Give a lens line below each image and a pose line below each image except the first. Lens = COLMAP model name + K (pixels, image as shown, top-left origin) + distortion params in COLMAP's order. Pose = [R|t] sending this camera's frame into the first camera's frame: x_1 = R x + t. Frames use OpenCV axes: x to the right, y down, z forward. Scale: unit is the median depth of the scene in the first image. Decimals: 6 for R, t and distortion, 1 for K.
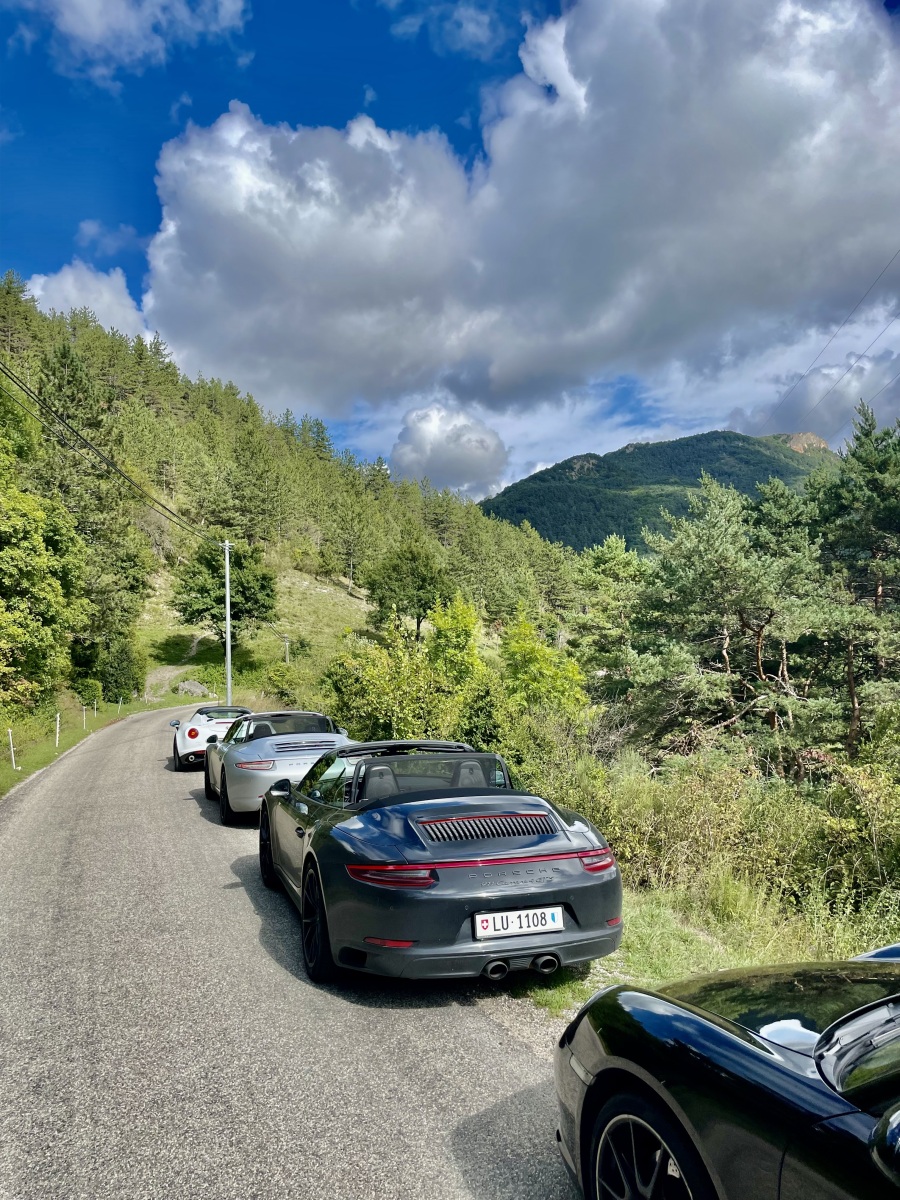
lens RADIAL K [[910.8, 0, 444.4], [0, 910.8, 580.9], [0, 0, 1]] dist [0.116232, -0.140737]
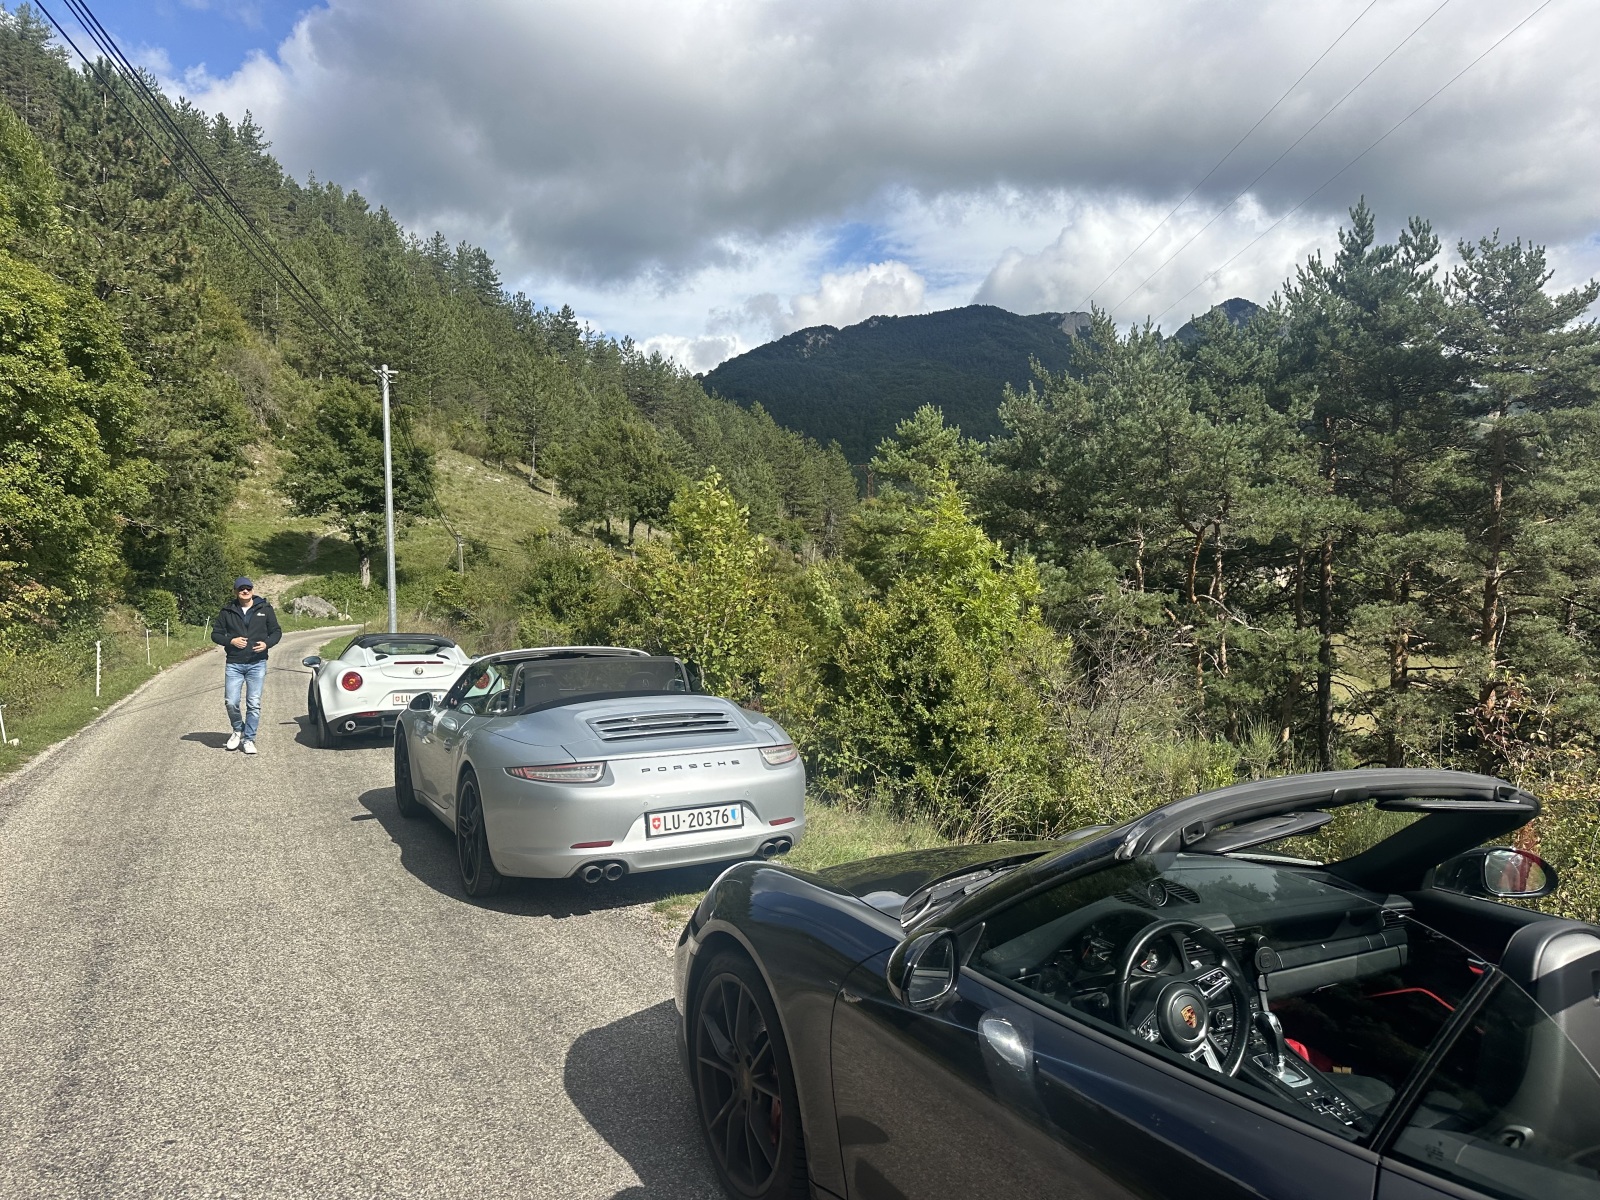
lens RADIAL K [[1108.7, 0, 800.0], [0, 1108.7, 600.0], [0, 0, 1]] dist [0.075784, -0.096796]
pose [[0.988395, 0.014687, 0.151196, -0.058962], [-0.030222, 0.994431, 0.100967, 0.022282], [-0.148871, -0.104365, 0.983334, 0.163801]]
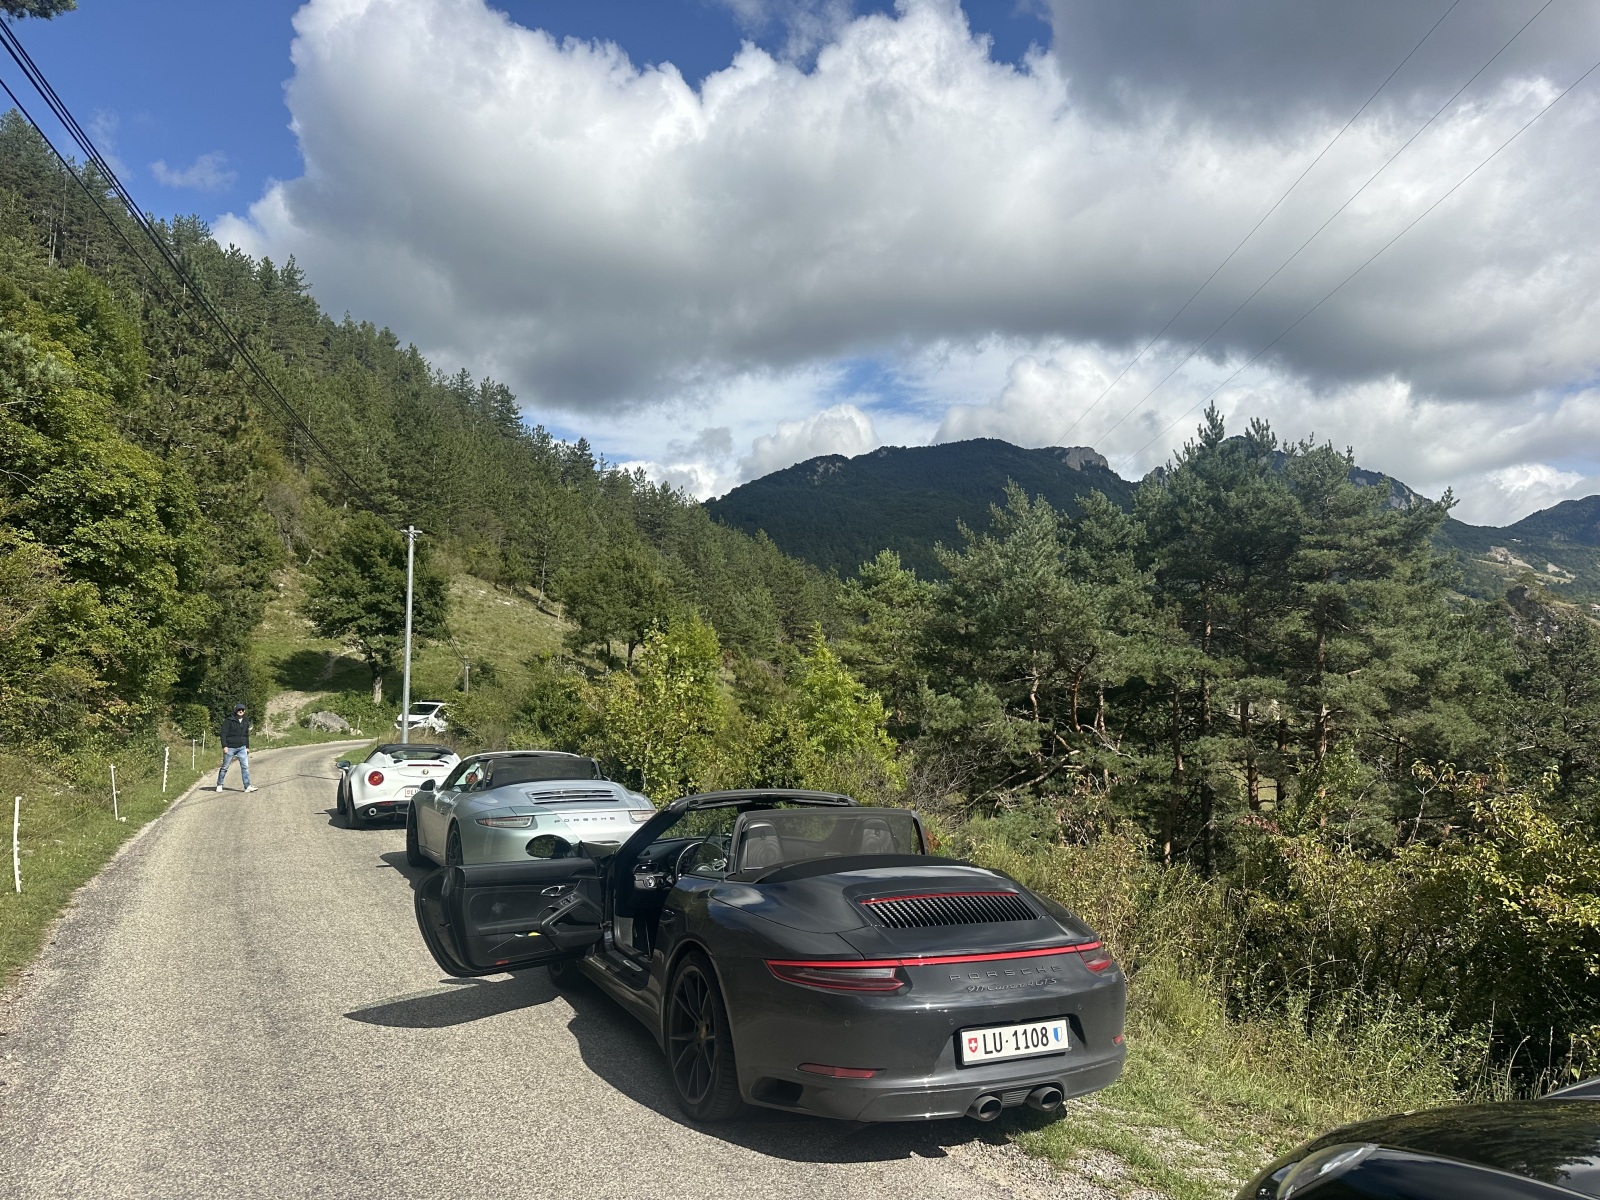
lens RADIAL K [[1113.9, 0, 812.2], [0, 1113.9, 596.3], [0, 0, 1]] dist [0.131208, -0.210857]
pose [[0.987902, 0.049633, 0.146923, -0.035607], [-0.048605, 0.998762, -0.010583, 0.006166], [-0.147267, 0.003313, 0.989091, 0.023000]]
